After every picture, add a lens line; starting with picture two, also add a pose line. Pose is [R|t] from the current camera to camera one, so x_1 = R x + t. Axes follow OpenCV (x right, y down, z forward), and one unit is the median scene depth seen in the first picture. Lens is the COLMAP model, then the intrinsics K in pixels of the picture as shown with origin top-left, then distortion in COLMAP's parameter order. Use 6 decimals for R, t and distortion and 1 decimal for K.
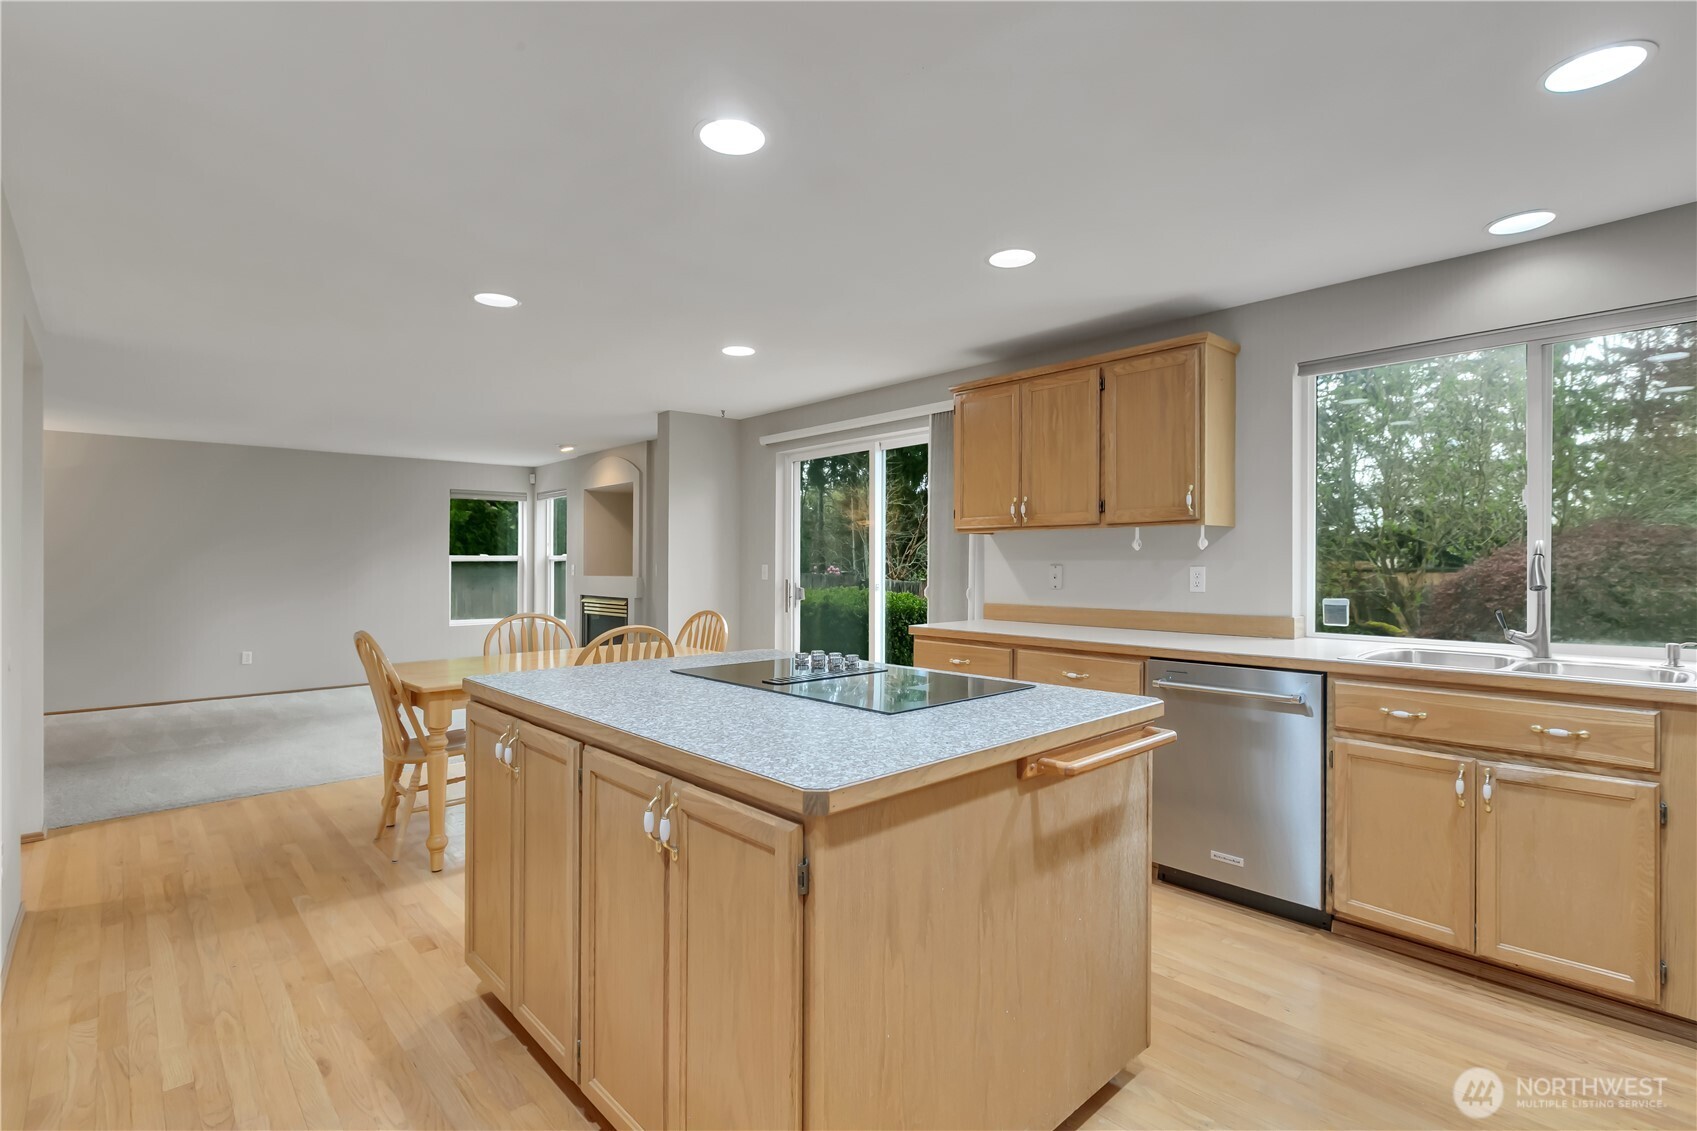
lens RADIAL K [[786.8, 0, 842.1], [0, 786.8, 565.0], [0, 0, 1]] dist [-0.001809, 0.000561]
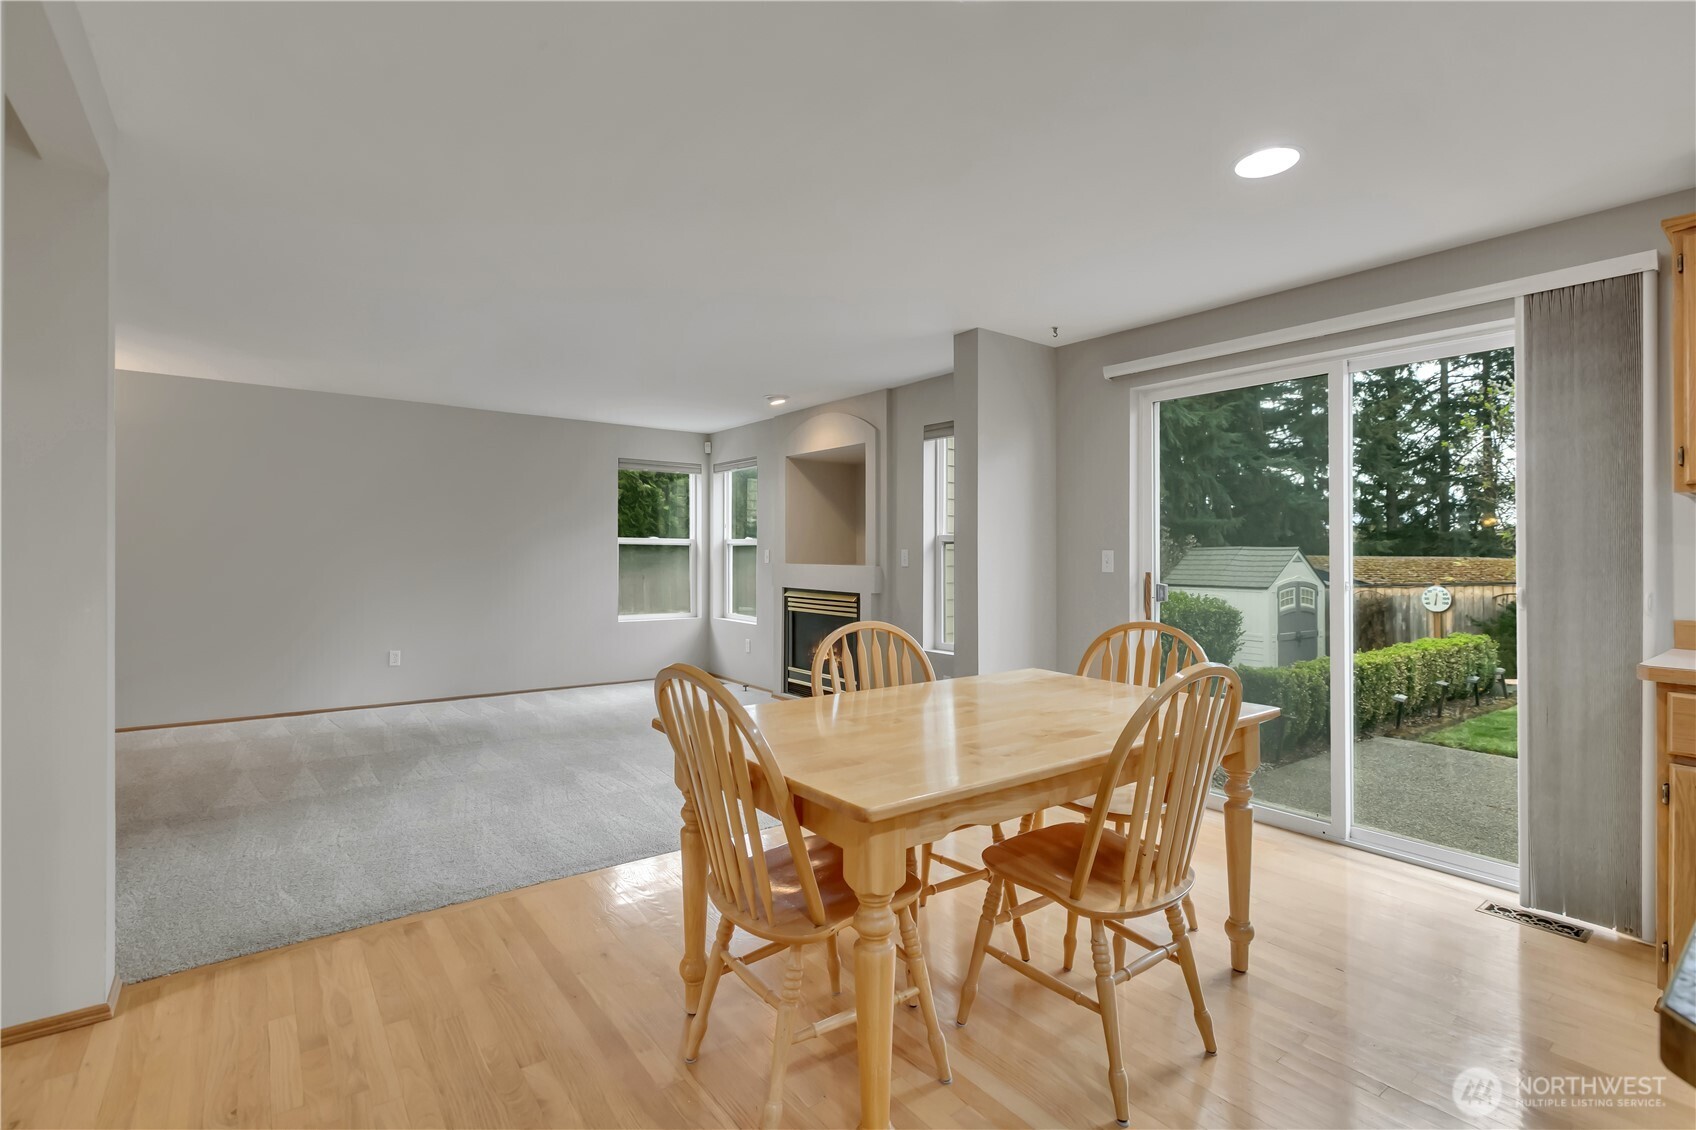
lens RADIAL K [[786.4, 0, 854.2], [0, 786.4, 560.0], [0, 0, 1]] dist [-0.001809, 0.000561]
pose [[0.995512, 0.014528, -0.093514, -0.205181], [-0.014193, 0.999890, 0.004243, 0.006481], [0.093565, -0.002897, 0.995609, 0.229677]]
